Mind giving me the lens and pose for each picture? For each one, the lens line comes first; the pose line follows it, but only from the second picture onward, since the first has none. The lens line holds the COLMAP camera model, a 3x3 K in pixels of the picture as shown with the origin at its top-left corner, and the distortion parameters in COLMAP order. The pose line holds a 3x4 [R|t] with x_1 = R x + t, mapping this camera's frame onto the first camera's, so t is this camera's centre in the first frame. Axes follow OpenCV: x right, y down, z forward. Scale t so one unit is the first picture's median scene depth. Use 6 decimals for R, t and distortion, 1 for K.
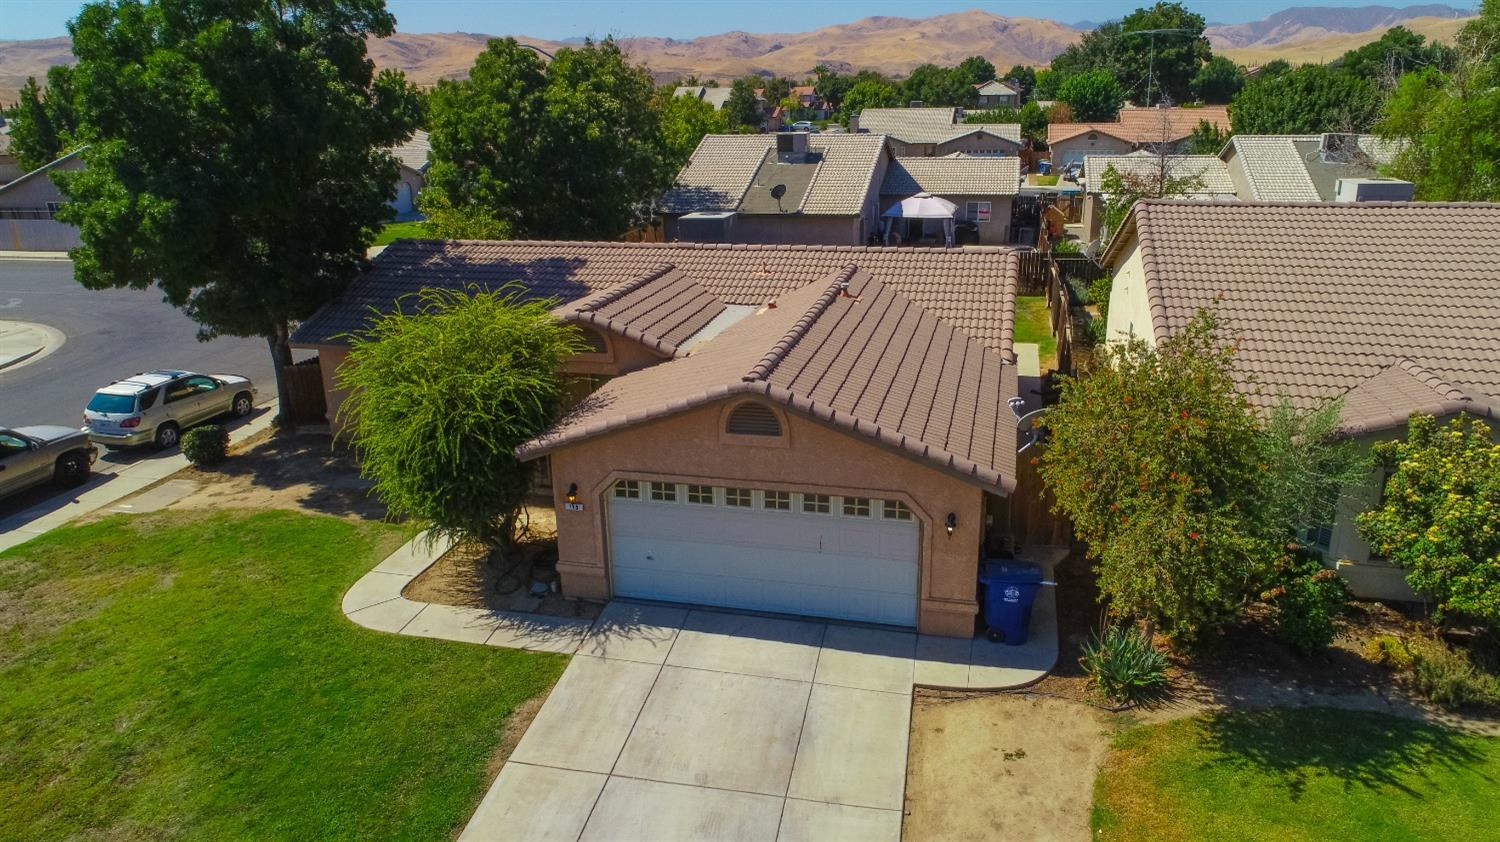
lens RADIAL K [[1020.2, 0, 751.5], [0, 1020.2, 431.4], [0, 0, 1]] dist [-0.007802, -0.000647]
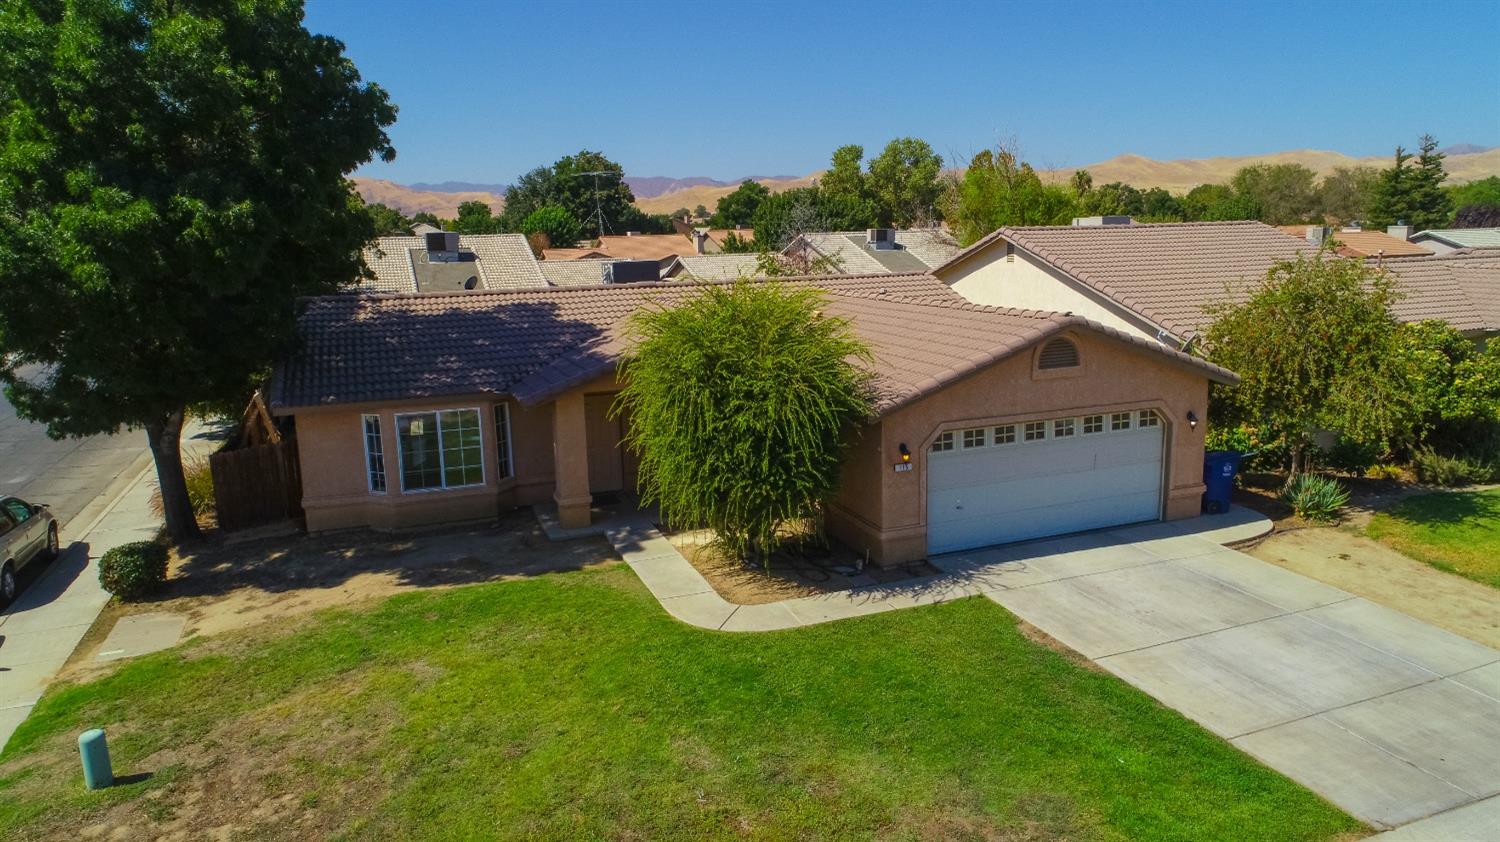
lens RADIAL K [[1020.2, 0, 764.3], [0, 1020.2, 417.6], [0, 0, 1]] dist [-0.007802, -0.000647]
pose [[0.813044, -0.105808, 0.572506, -0.878917], [0.195001, 0.976040, -0.096543, 0.098491], [-0.548574, 0.190133, 0.814197, 0.245024]]
